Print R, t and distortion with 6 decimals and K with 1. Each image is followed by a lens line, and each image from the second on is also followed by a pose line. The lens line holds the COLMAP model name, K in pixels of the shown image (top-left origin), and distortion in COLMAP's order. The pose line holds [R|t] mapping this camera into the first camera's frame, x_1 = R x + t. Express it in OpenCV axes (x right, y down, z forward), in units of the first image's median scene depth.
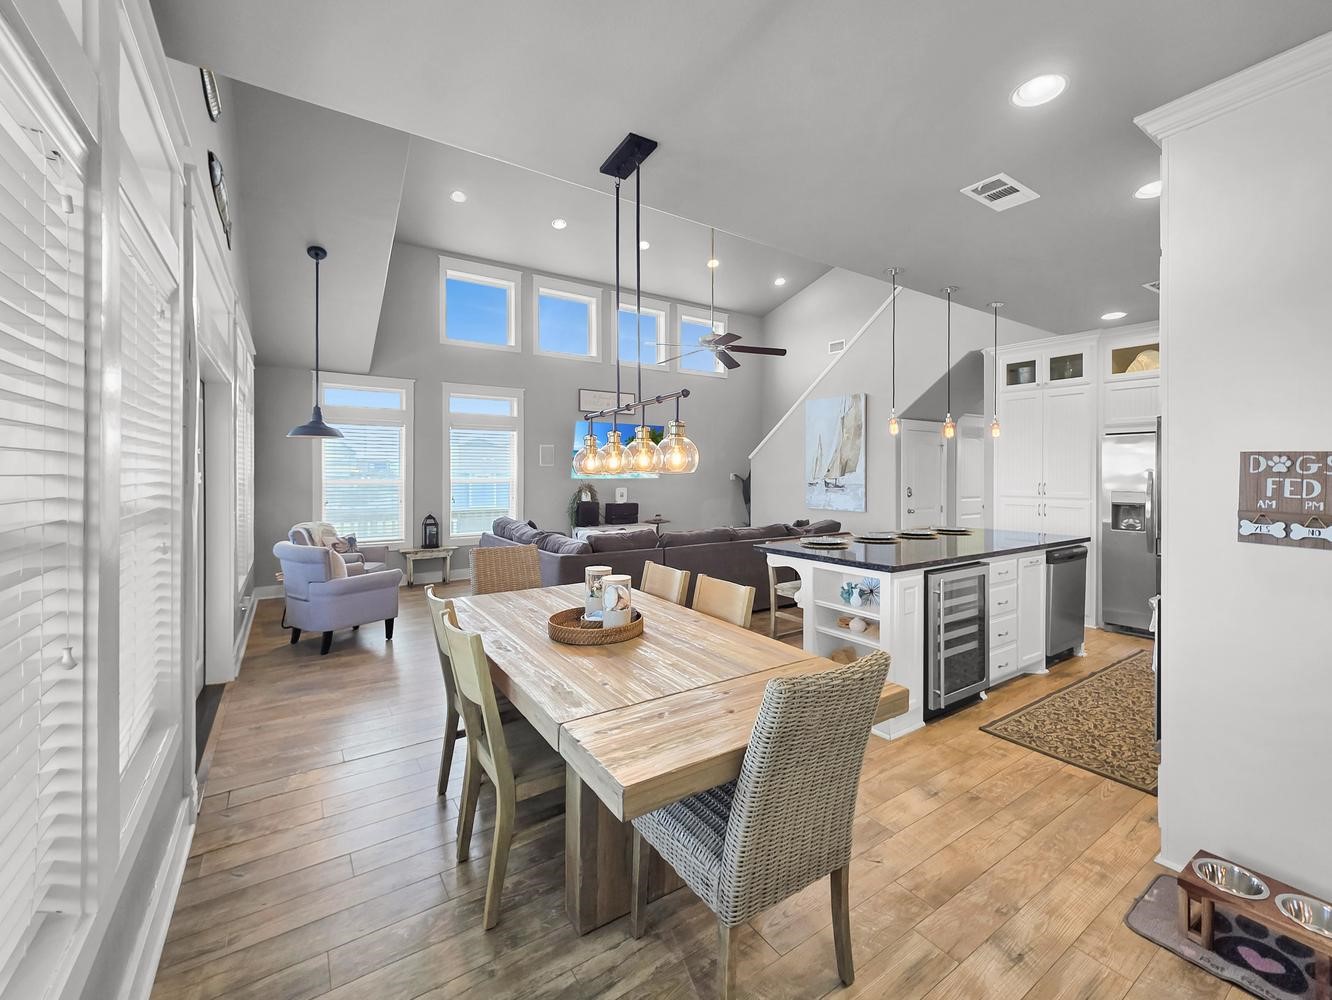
lens RADIAL K [[568.0, 0, 702.2], [0, 568.0, 473.9], [0, 0, 1]] dist [0.000001, 0.001892]
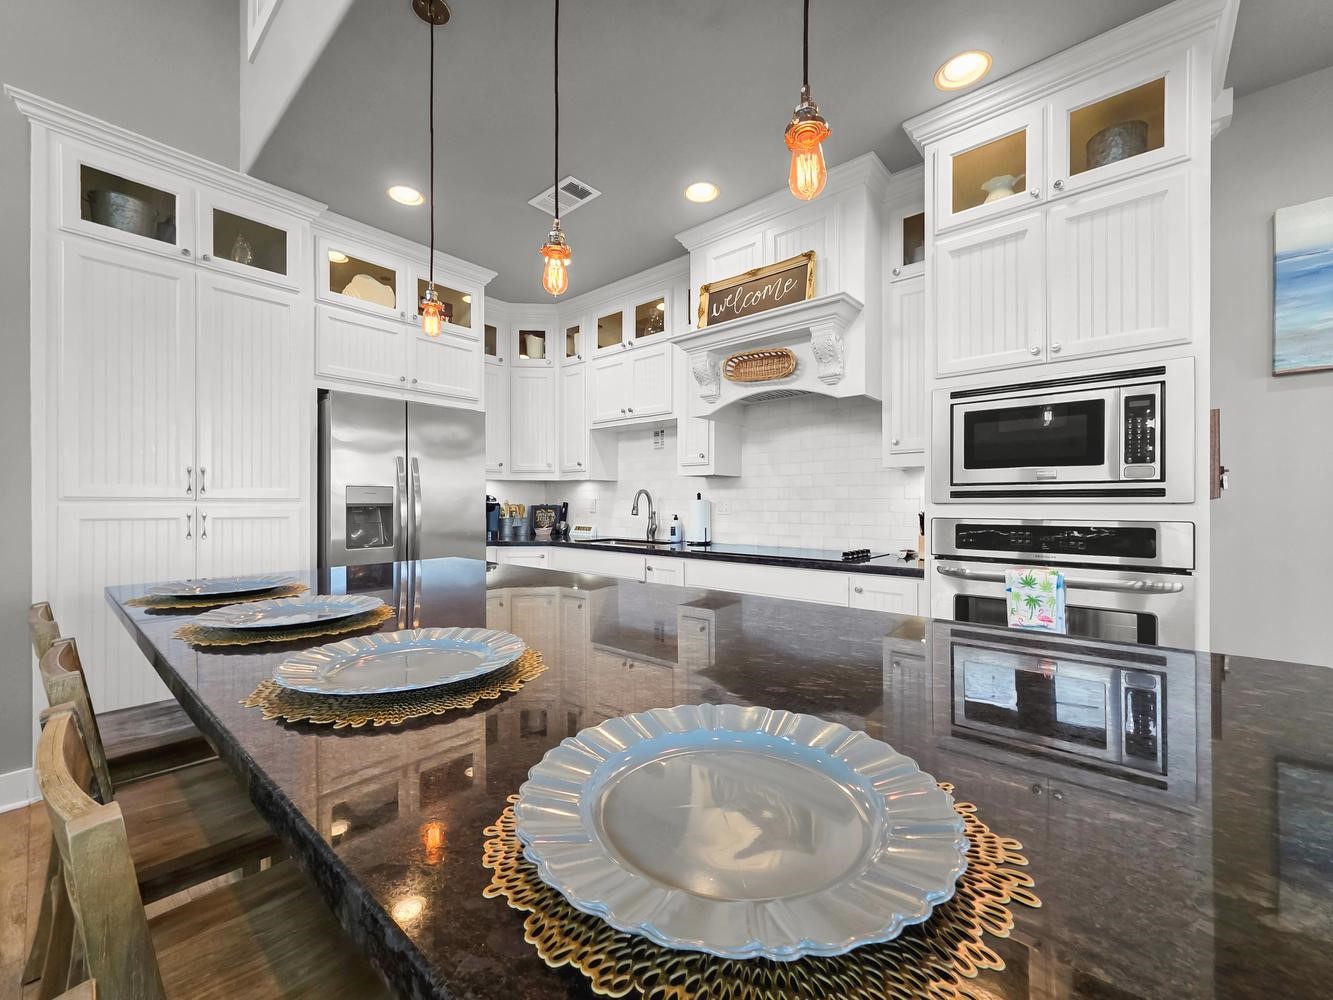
lens RADIAL K [[533.1, 0, 677.9], [0, 533.1, 506.6], [0, 0, 1]] dist [0.001117, -0.000702]
pose [[-0.244160, -0.010895, 0.969674, 0.063814], [0.002153, 0.999928, 0.011777, 0.031889], [-0.969733, 0.004963, -0.244119, 0.566997]]
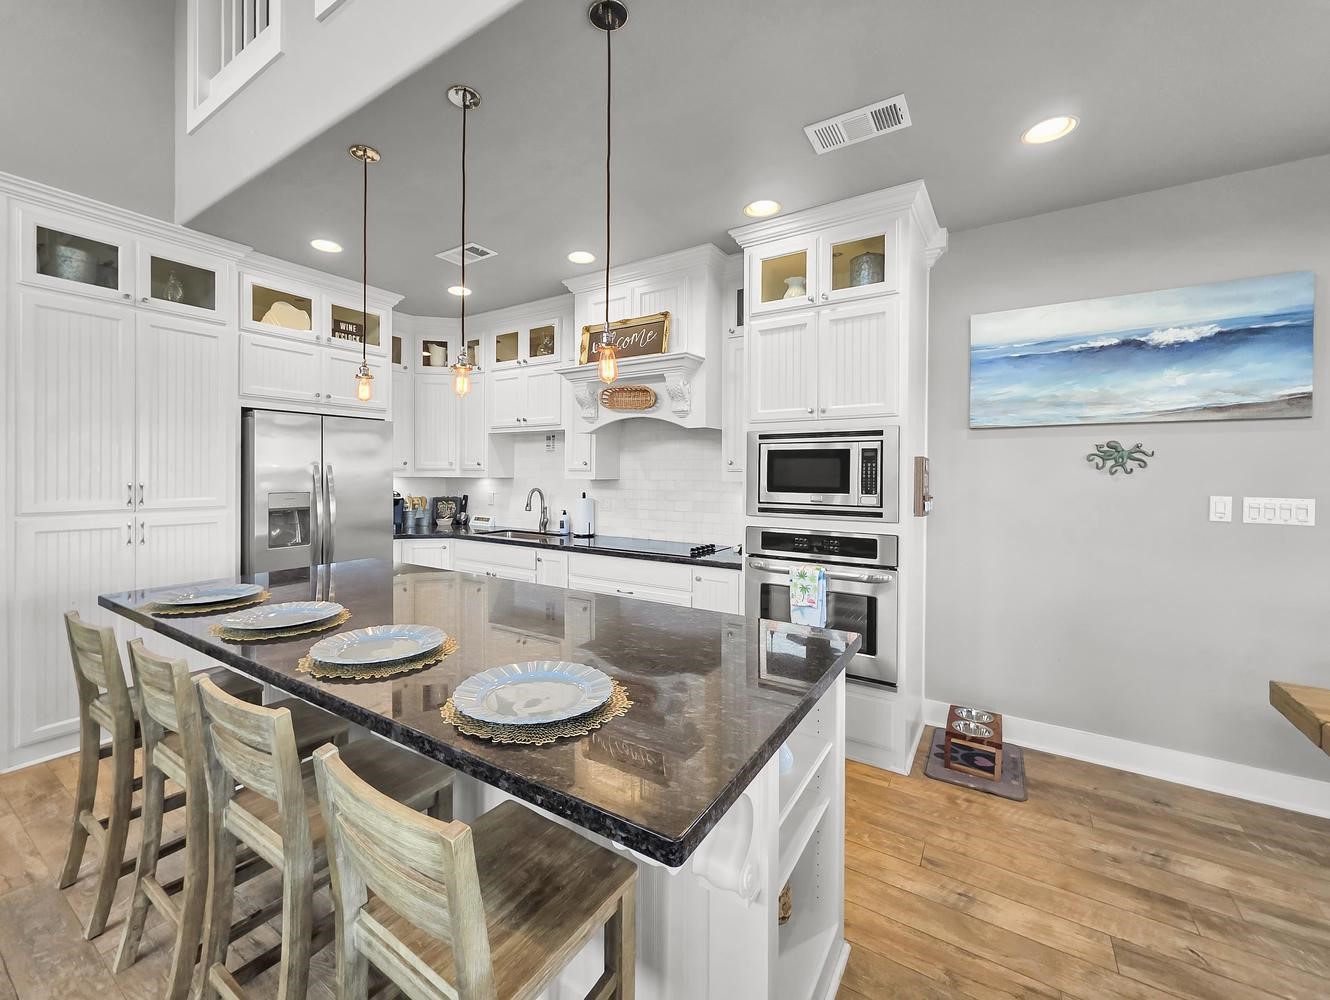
lens RADIAL K [[531.9, 0, 649.1], [0, 531.9, 477.2], [0, 0, 1]] dist [0.001117, -0.000702]
pose [[-0.362109, -0.010394, 0.932078, -0.028972], [-0.004566, 0.999946, 0.009377, 0.002135], [-0.932125, -0.000860, -0.362137, 0.571026]]
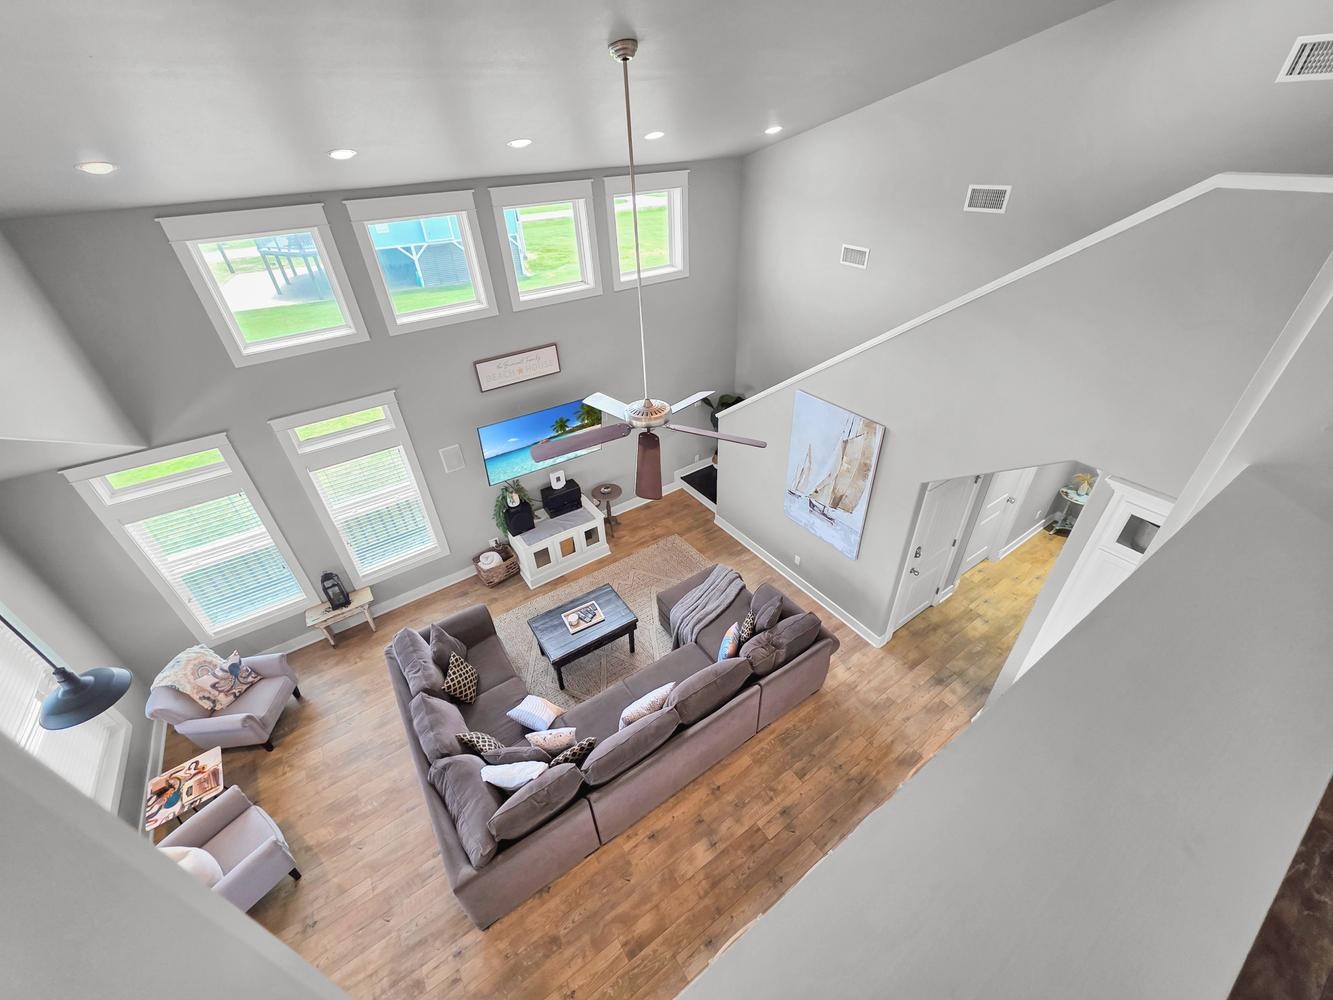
lens RADIAL K [[533.1, 0, 668.9], [0, 533.1, 491.3], [0, 0, 1]] dist [0.001117, -0.000702]
pose [[0.999027, -0.018935, -0.039823, 0.057344], [0.038068, 0.826145, 0.562170, -0.451777], [0.022255, -0.563139, 0.826062, 0.438525]]
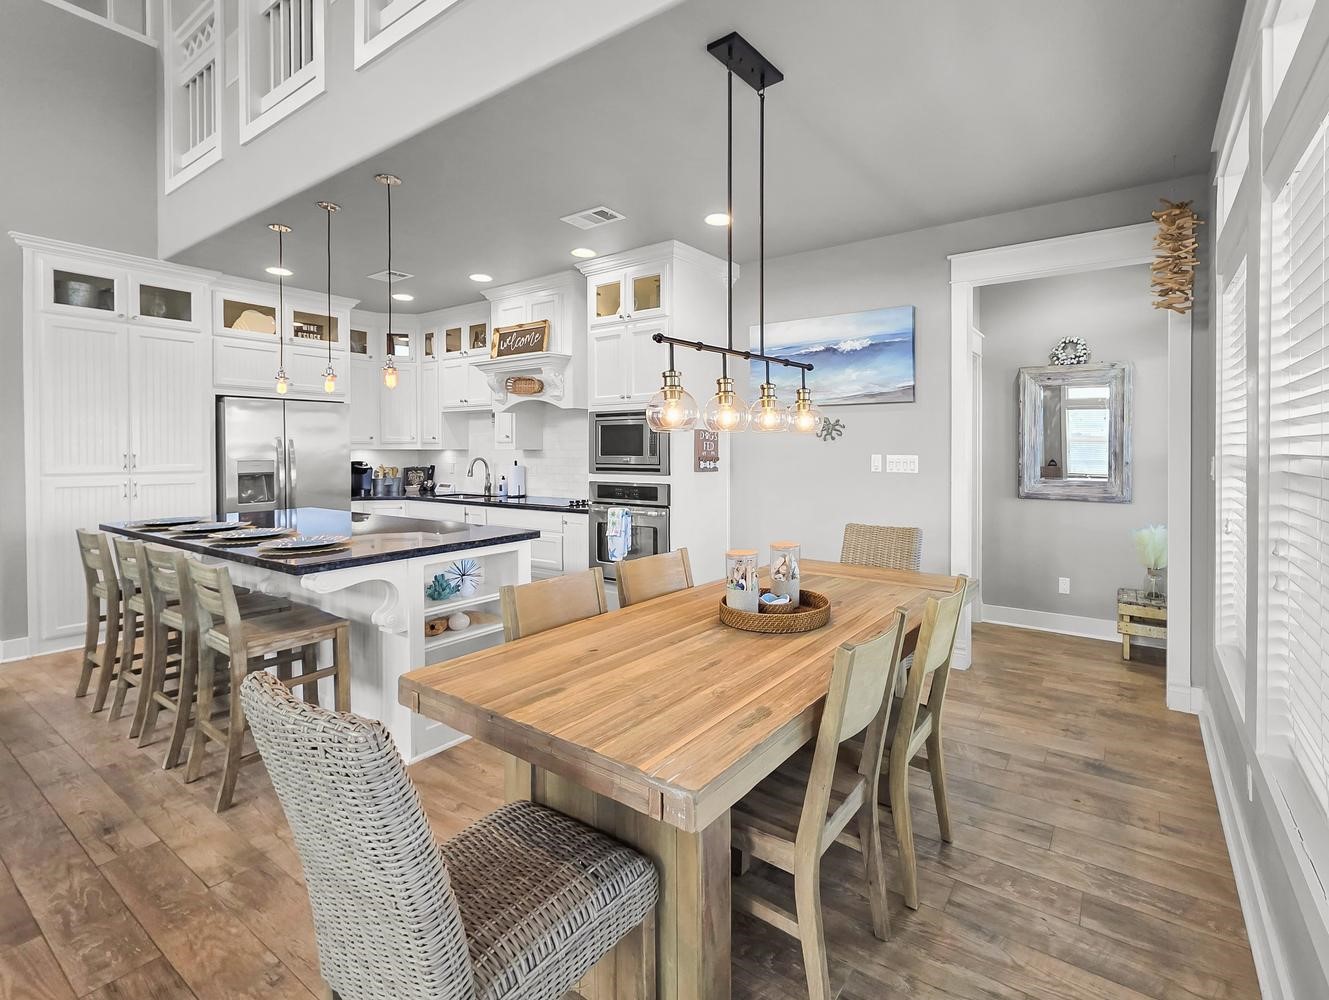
lens RADIAL K [[603.5, 0, 757.5], [0, 603.5, 453.4], [0, 0, 1]] dist [0.006107, -0.000437]
pose [[-0.372105, -0.008296, 0.928154, -0.319493], [0.003437, 0.999941, 0.010315, 0.007809], [-0.928184, 0.007028, -0.372055, 0.426859]]
